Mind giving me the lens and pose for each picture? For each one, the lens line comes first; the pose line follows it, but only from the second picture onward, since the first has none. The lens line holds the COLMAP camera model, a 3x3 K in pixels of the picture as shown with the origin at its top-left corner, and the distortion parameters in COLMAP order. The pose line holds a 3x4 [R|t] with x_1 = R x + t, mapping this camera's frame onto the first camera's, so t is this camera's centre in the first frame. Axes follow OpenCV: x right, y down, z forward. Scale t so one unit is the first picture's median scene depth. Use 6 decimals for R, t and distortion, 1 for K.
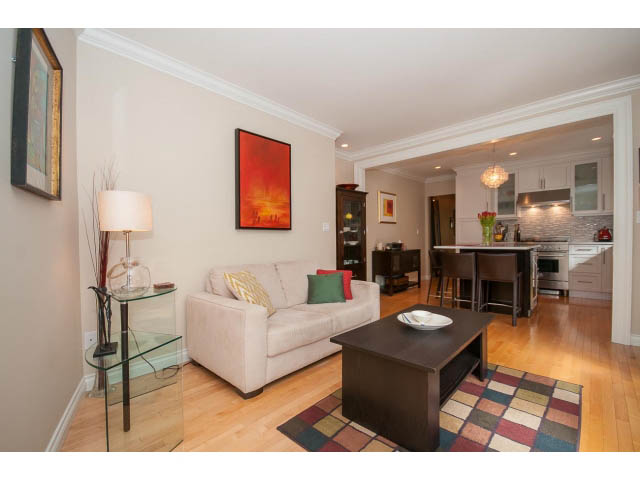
lens RADIAL K [[282.9, 0, 323.1], [0, 282.9, 243.9], [0, 0, 1]] dist [0.011660, -0.012862]
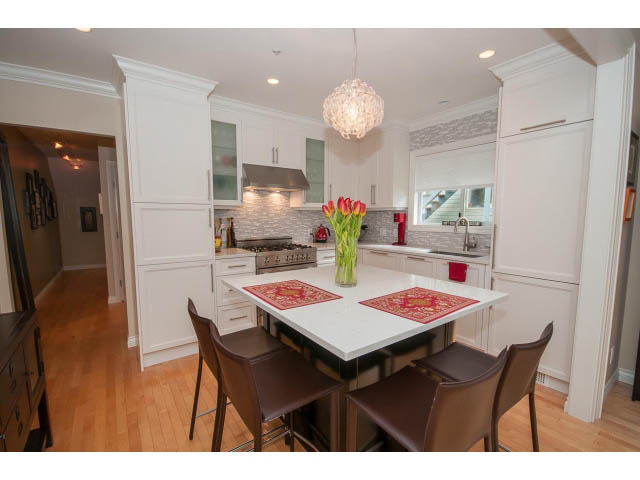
lens RADIAL K [[291.7, 0, 323.4], [0, 291.7, 243.4], [0, 0, 1]] dist [0.015286, -0.014071]
pose [[0.183340, -0.083724, 0.979478, 0.170241], [0.016091, 0.996489, 0.082166, -0.080224], [-0.982918, 0.000696, 0.184043, 0.892949]]
